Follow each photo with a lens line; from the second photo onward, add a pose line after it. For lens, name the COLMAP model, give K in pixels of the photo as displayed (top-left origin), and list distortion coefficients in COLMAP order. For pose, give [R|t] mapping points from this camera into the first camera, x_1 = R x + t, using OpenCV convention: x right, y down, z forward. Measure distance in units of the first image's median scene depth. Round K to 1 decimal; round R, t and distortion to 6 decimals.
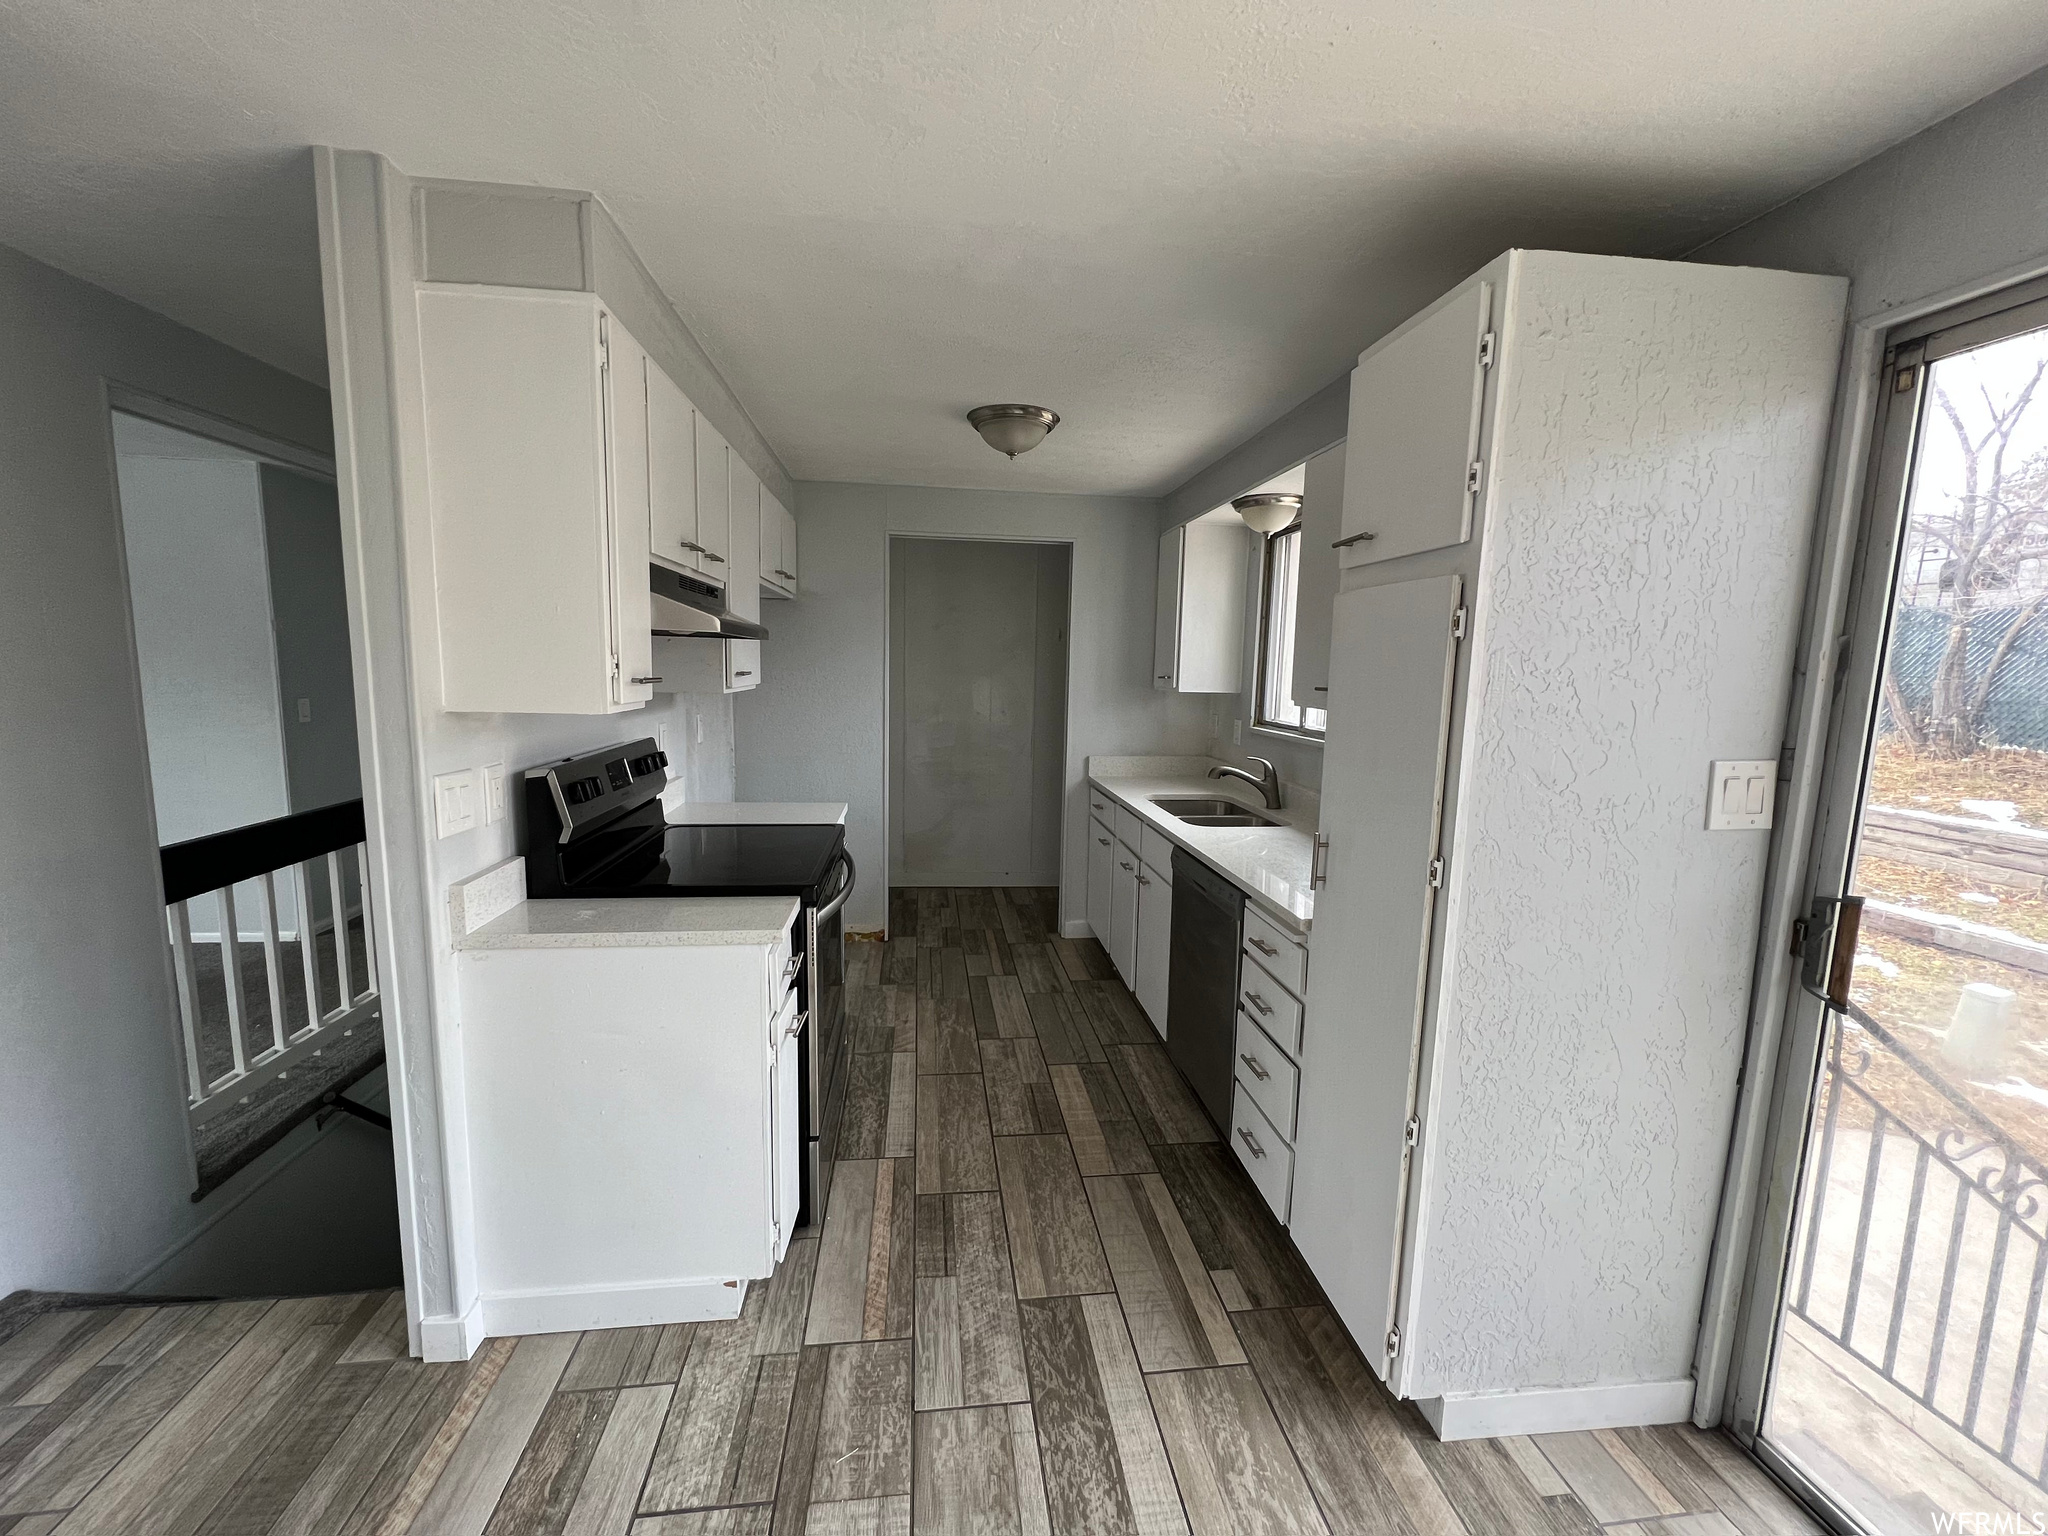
lens RADIAL K [[819.5, 0, 1019.7], [0, 819.5, 769.6], [0, 0, 1]] dist [0.002060, -0.000191]
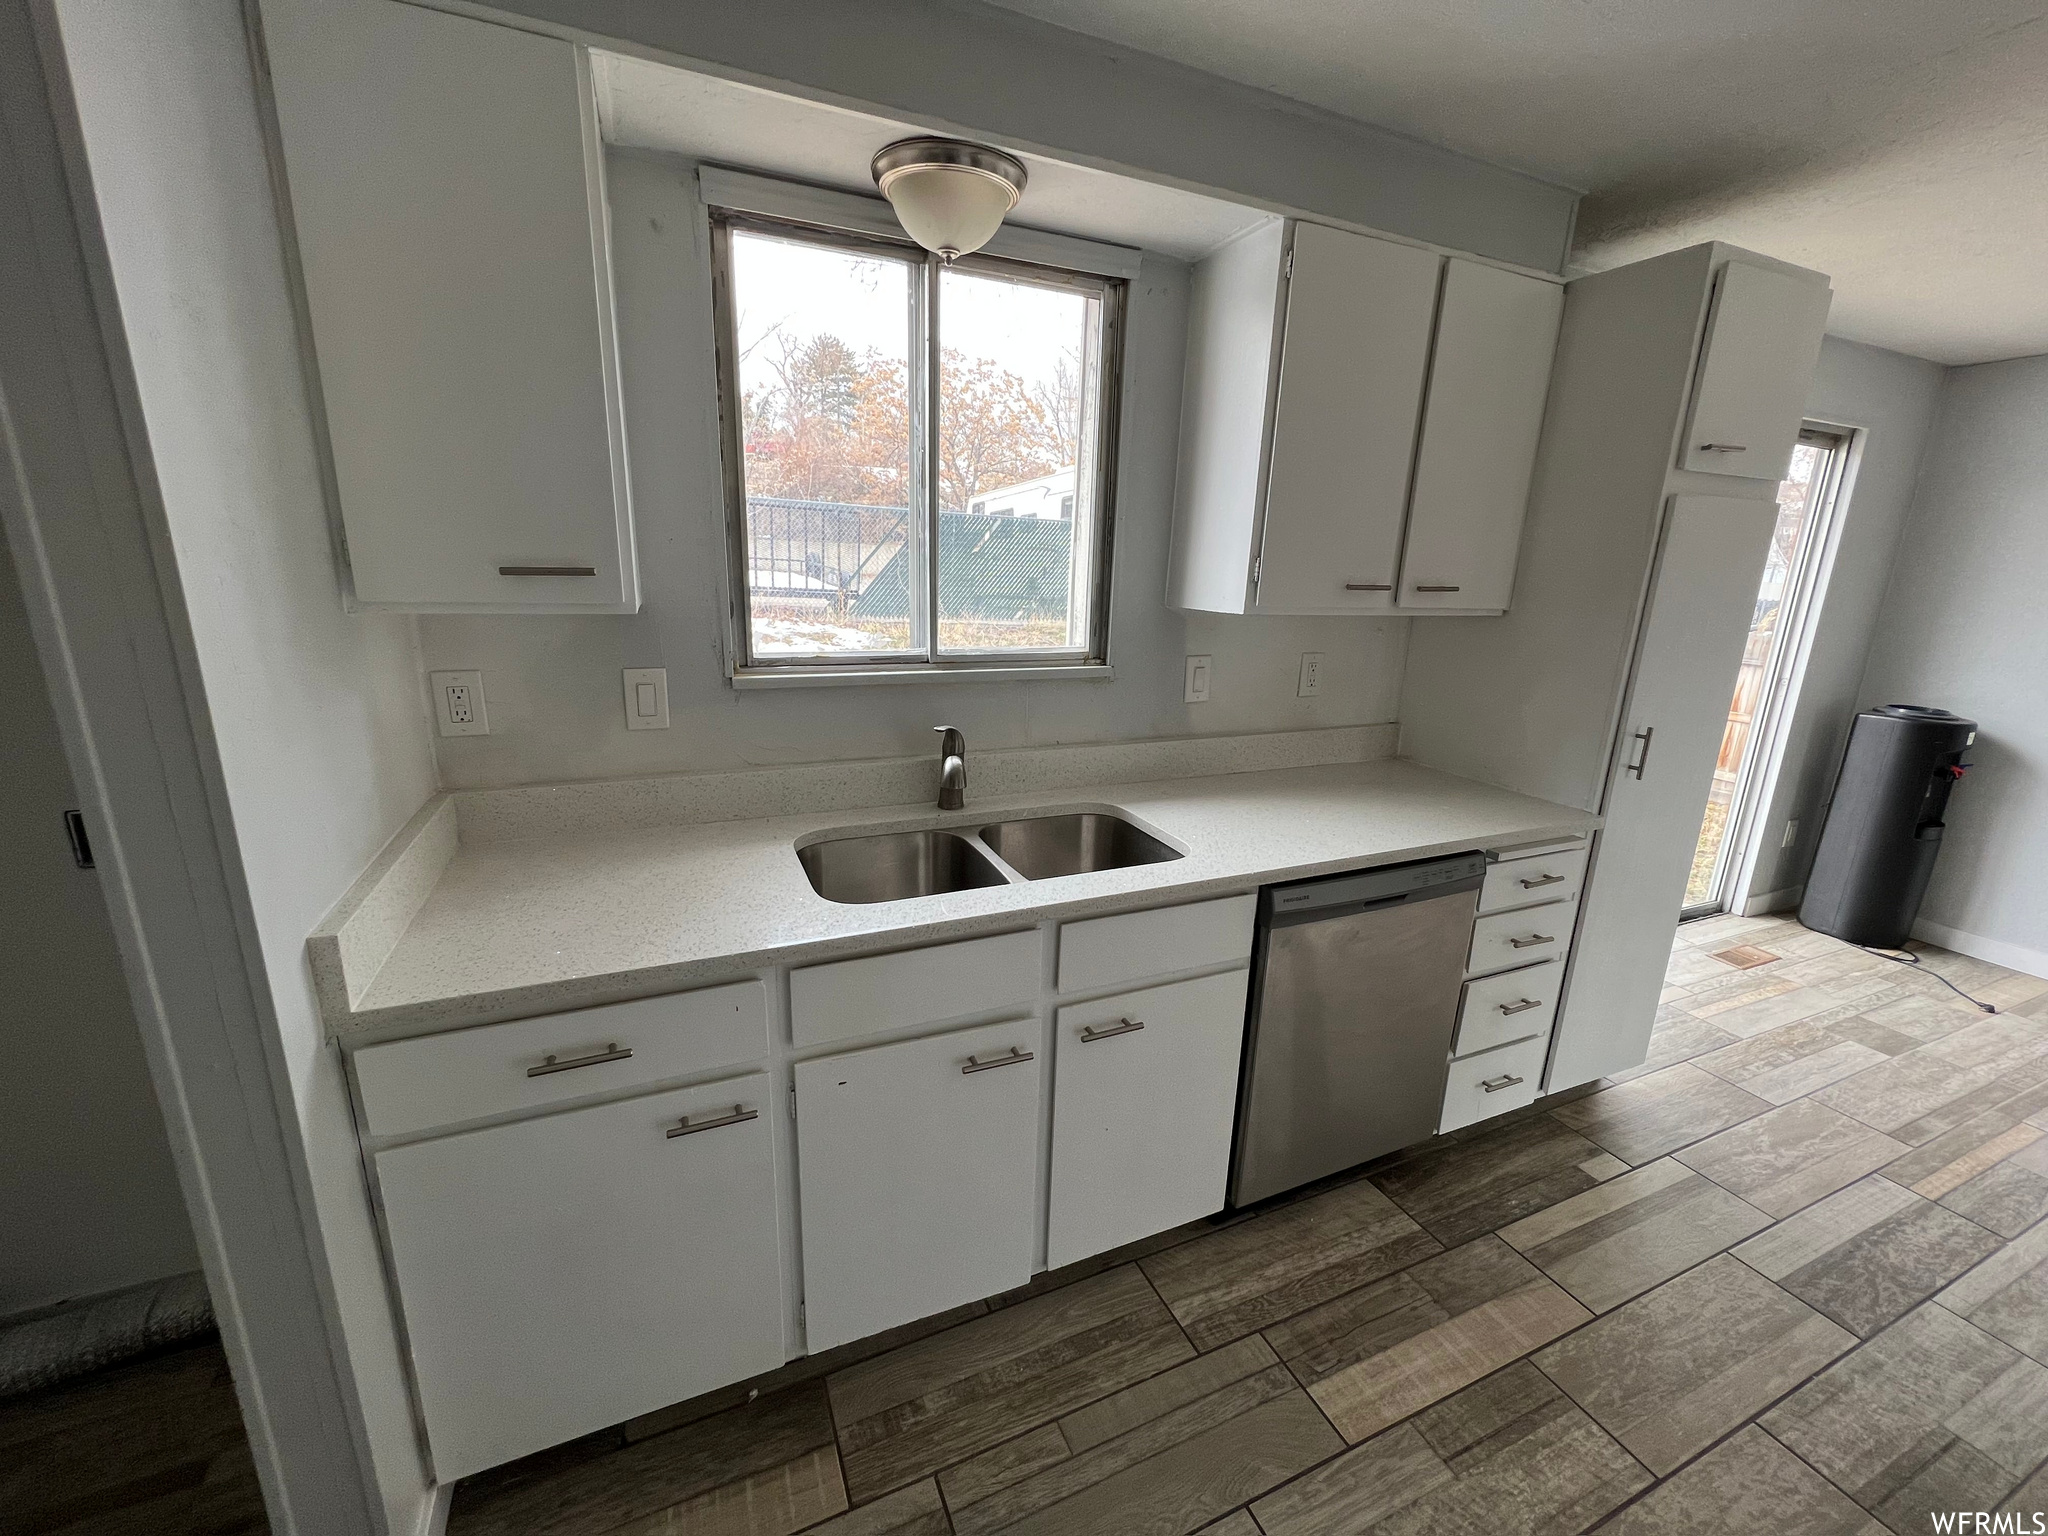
lens RADIAL K [[819.5, 0, 1020.2], [0, 819.5, 773.1], [0, 0, 1]] dist [0.002060, -0.000191]
pose [[-0.288806, -0.264903, 0.920010, -0.431814], [0.090439, 0.949112, 0.301673, -0.282733], [-0.953107, 0.170329, -0.250152, 2.229629]]
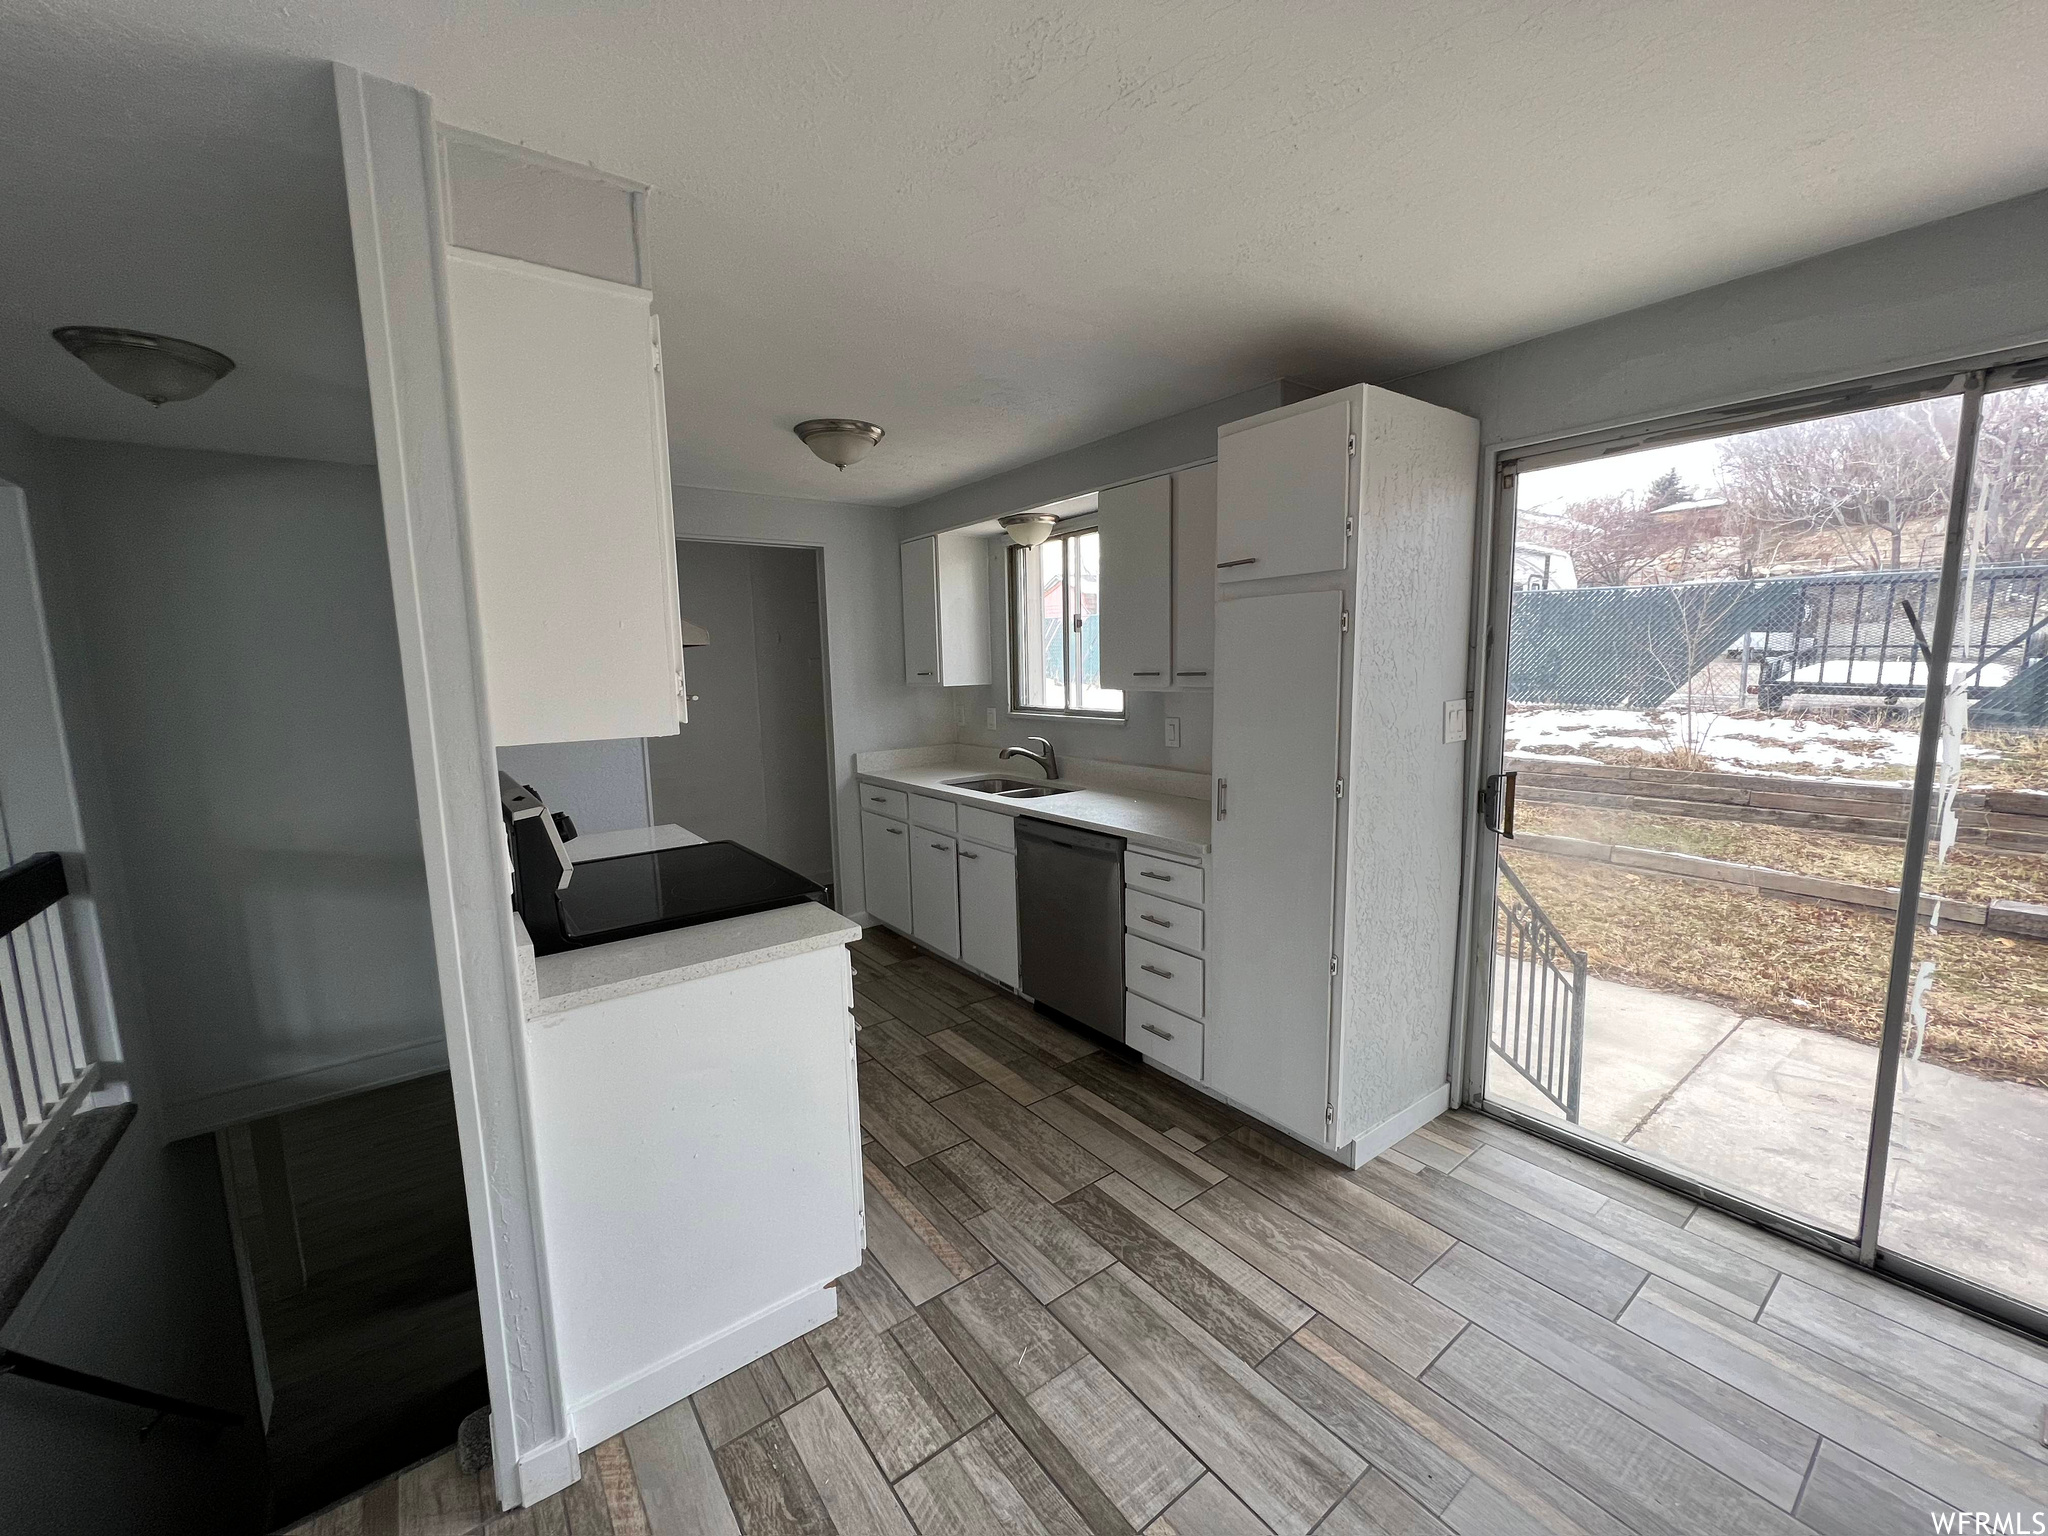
lens RADIAL K [[819.5, 0, 1020.5], [0, 819.5, 768.4], [0, 0, 1]] dist [0.002060, -0.000191]
pose [[0.865710, -0.107155, 0.488943, -0.629484], [0.106525, 0.993881, 0.029206, -0.014316], [-0.489080, 0.026801, 0.871827, -0.019934]]
